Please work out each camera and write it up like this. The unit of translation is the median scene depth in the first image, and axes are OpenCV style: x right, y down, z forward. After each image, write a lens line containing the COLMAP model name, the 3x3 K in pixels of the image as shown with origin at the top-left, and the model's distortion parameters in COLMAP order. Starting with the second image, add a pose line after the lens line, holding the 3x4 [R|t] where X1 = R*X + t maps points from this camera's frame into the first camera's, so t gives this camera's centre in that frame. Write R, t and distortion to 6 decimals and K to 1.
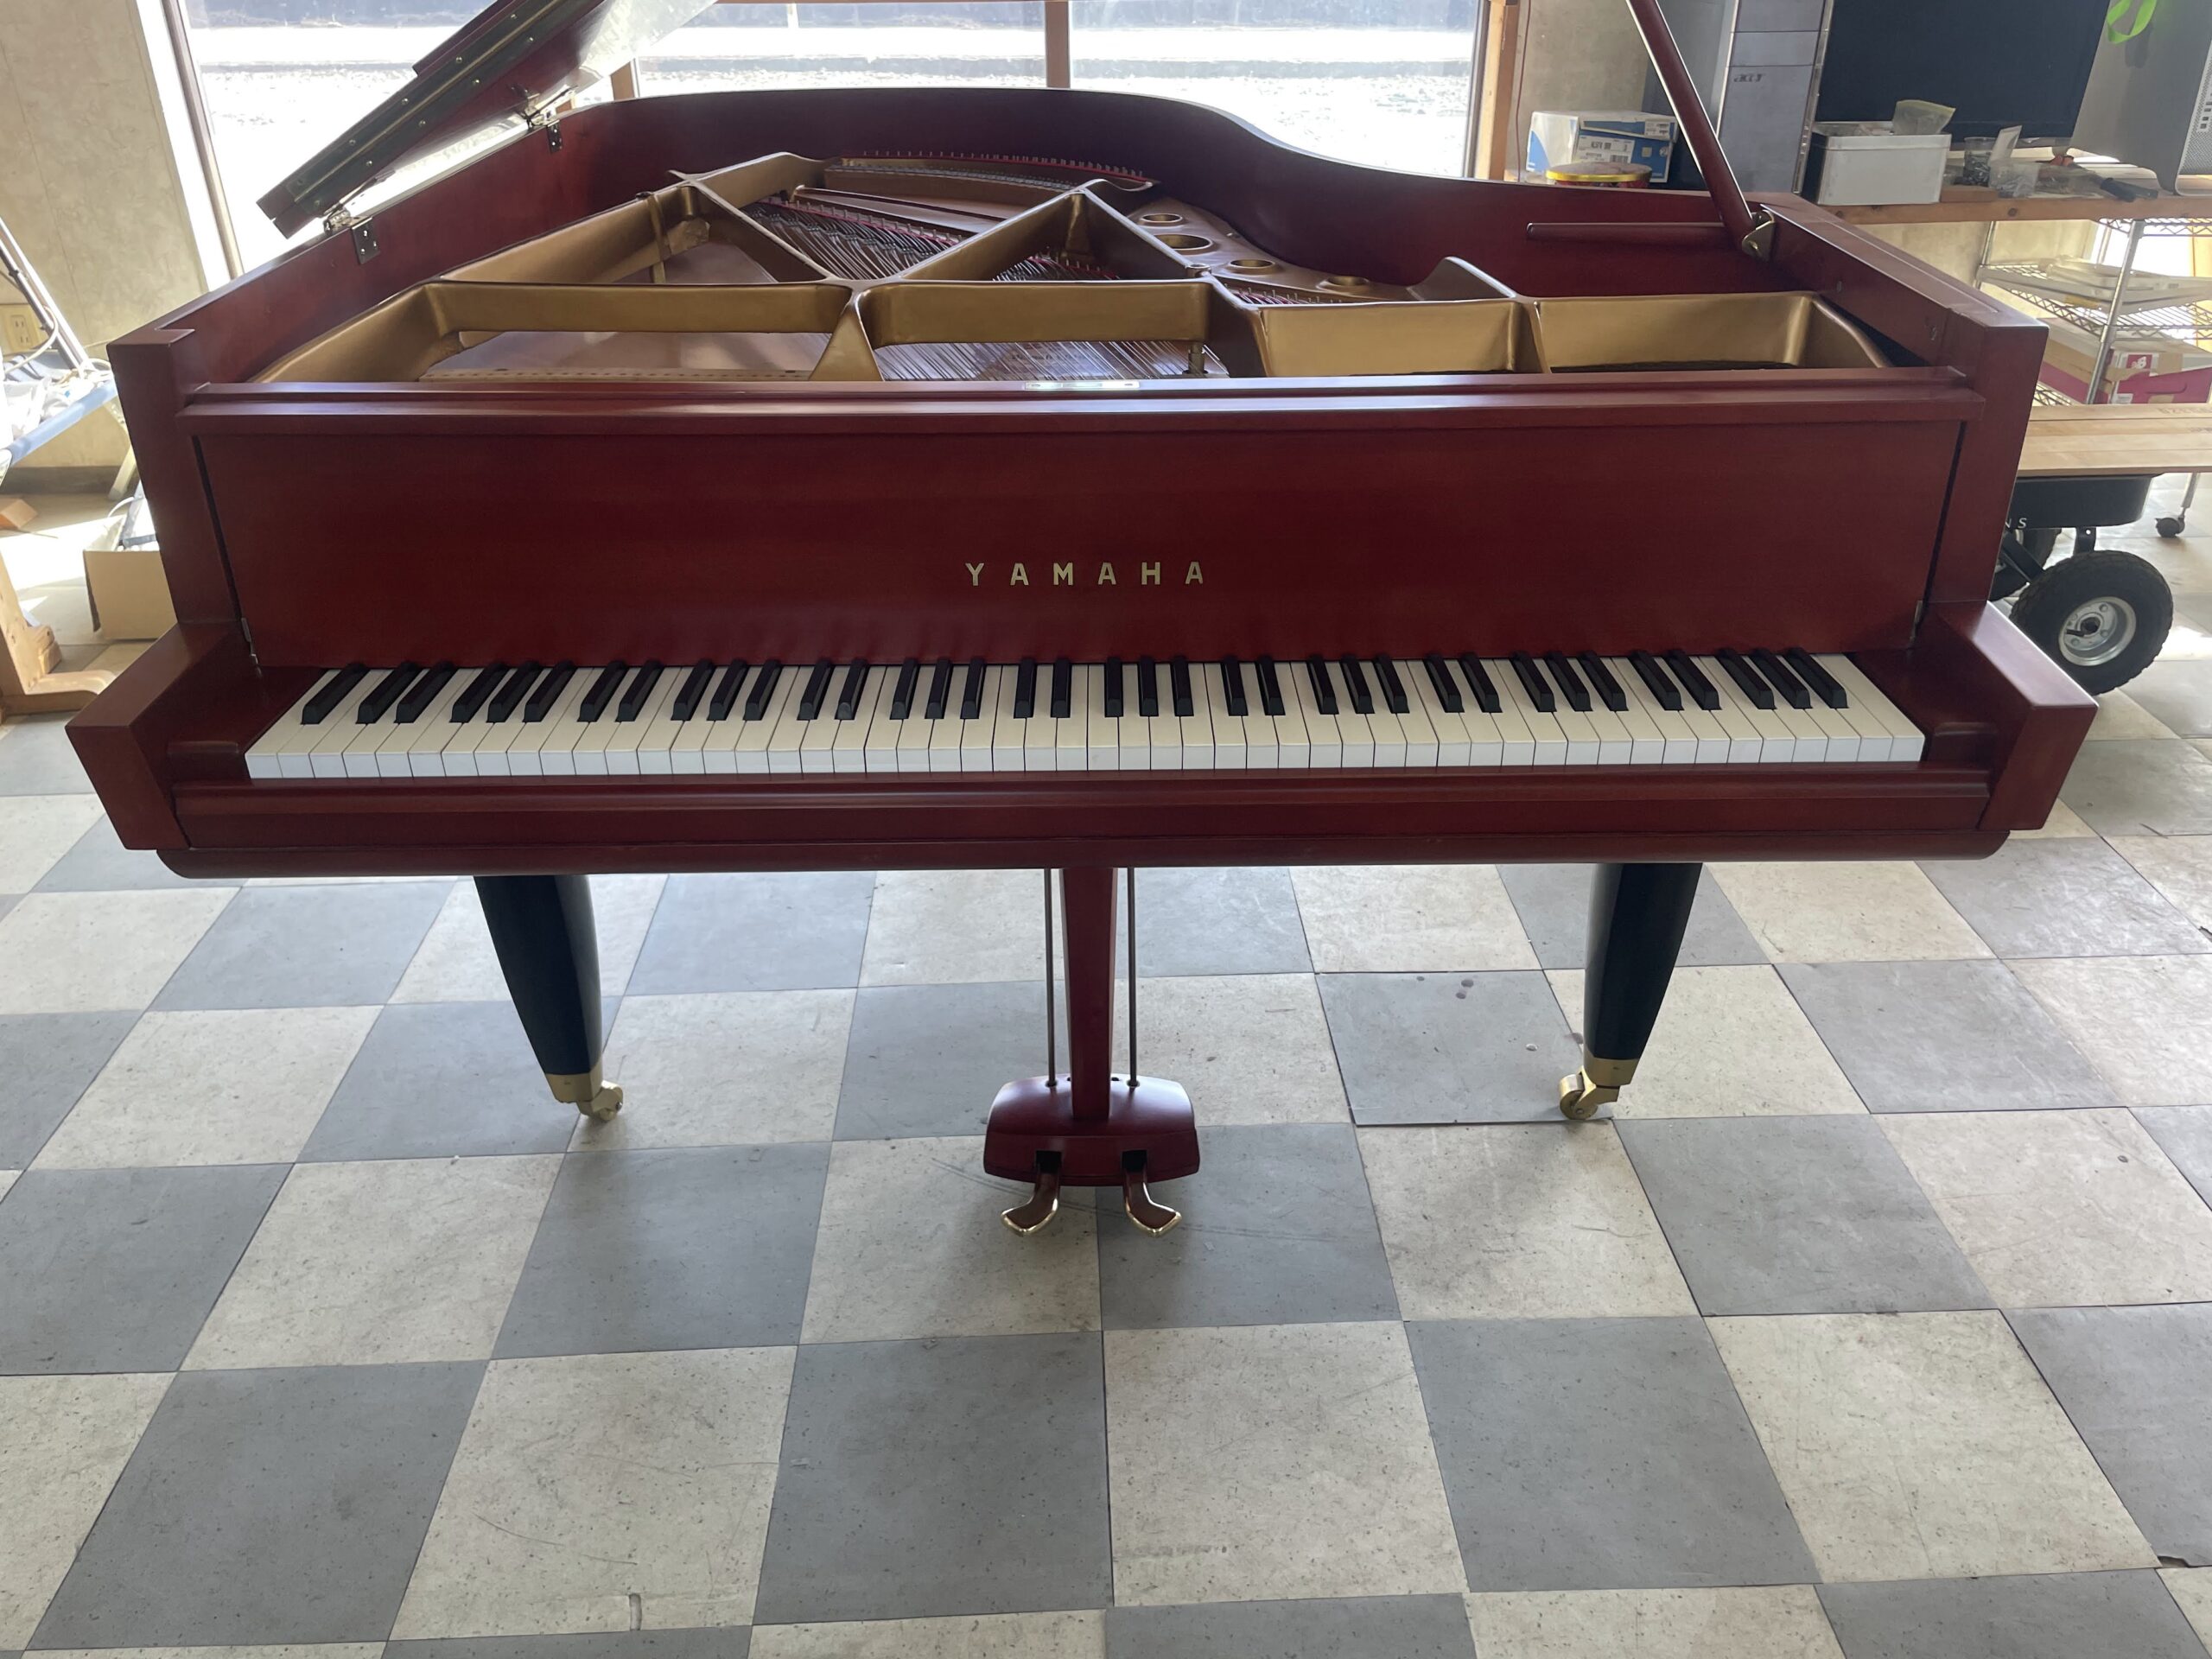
lens RADIAL K [[1701.1, 0, 1111.4], [0, 1701.1, 834.0], [0, 0, 1]] dist [0.053993, -0.085579]
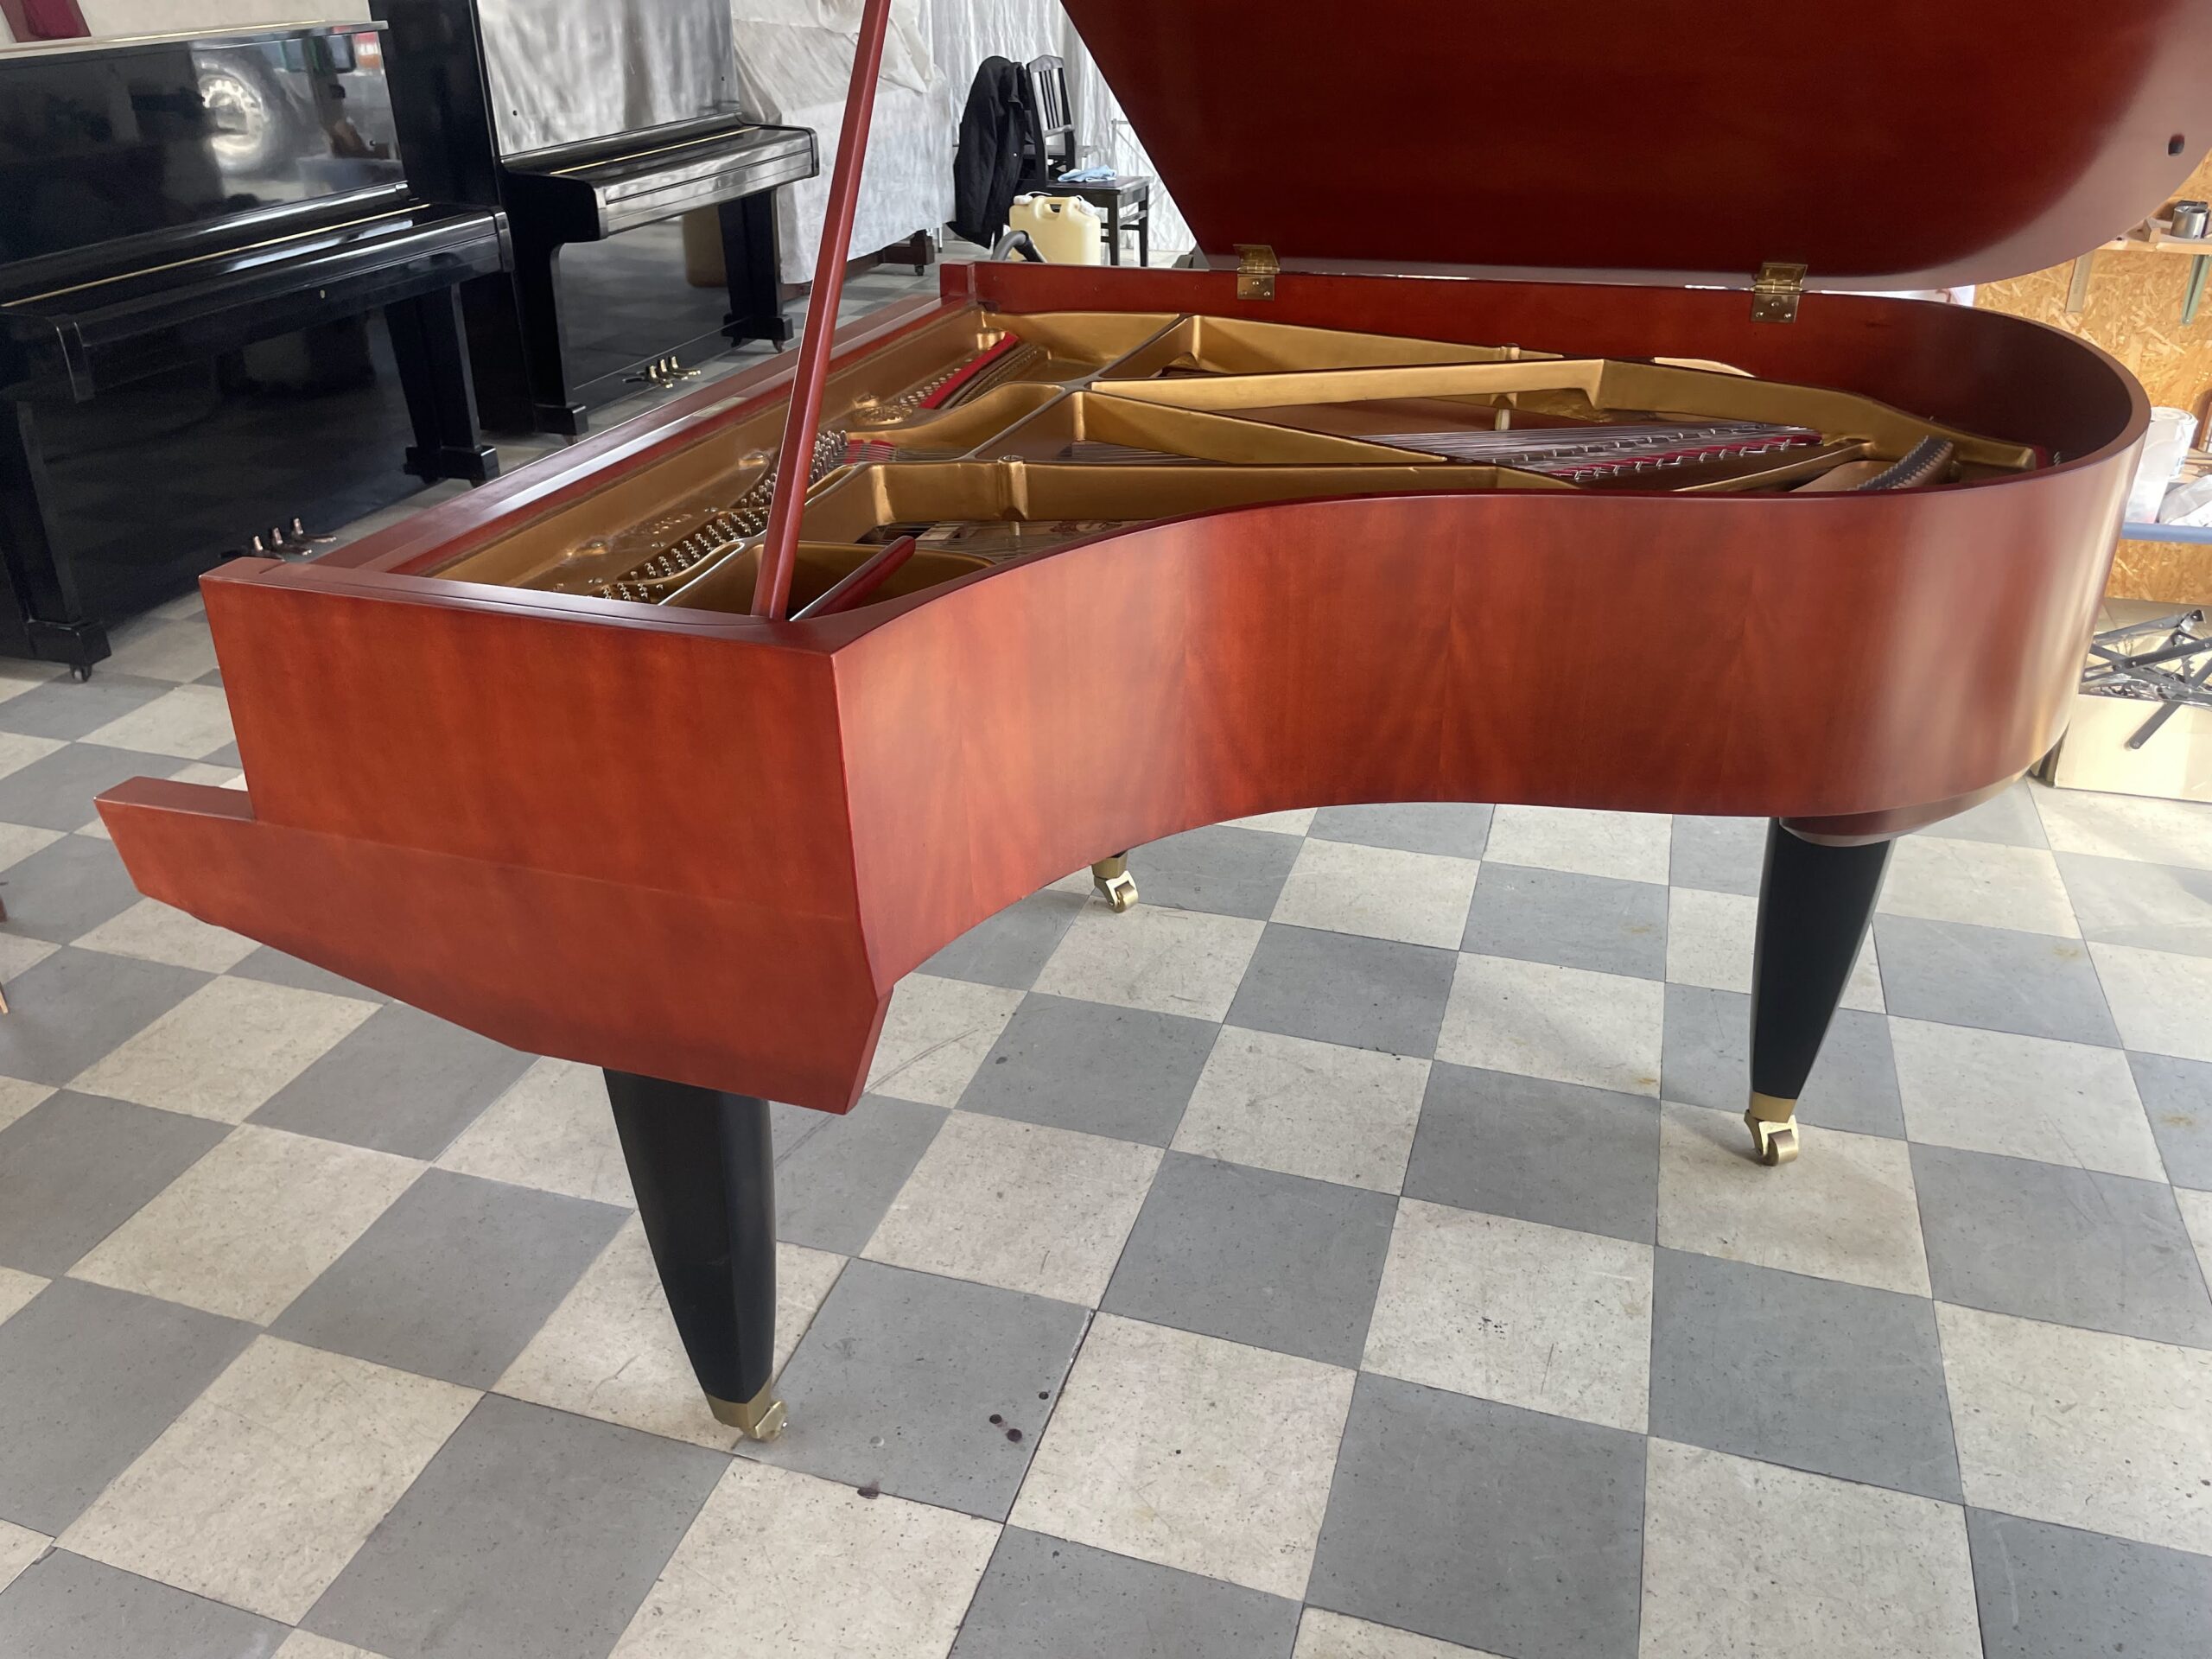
lens RADIAL K [[1701.1, 0, 1112.4], [0, 1701.1, 822.0], [0, 0, 1]] dist [0.053993, -0.085579]
pose [[-0.343475, 0.433722, -0.833013, 1.007435], [-0.465707, 0.691586, 0.552110, -0.795376], [0.815562, 0.577576, -0.035555, 1.210098]]
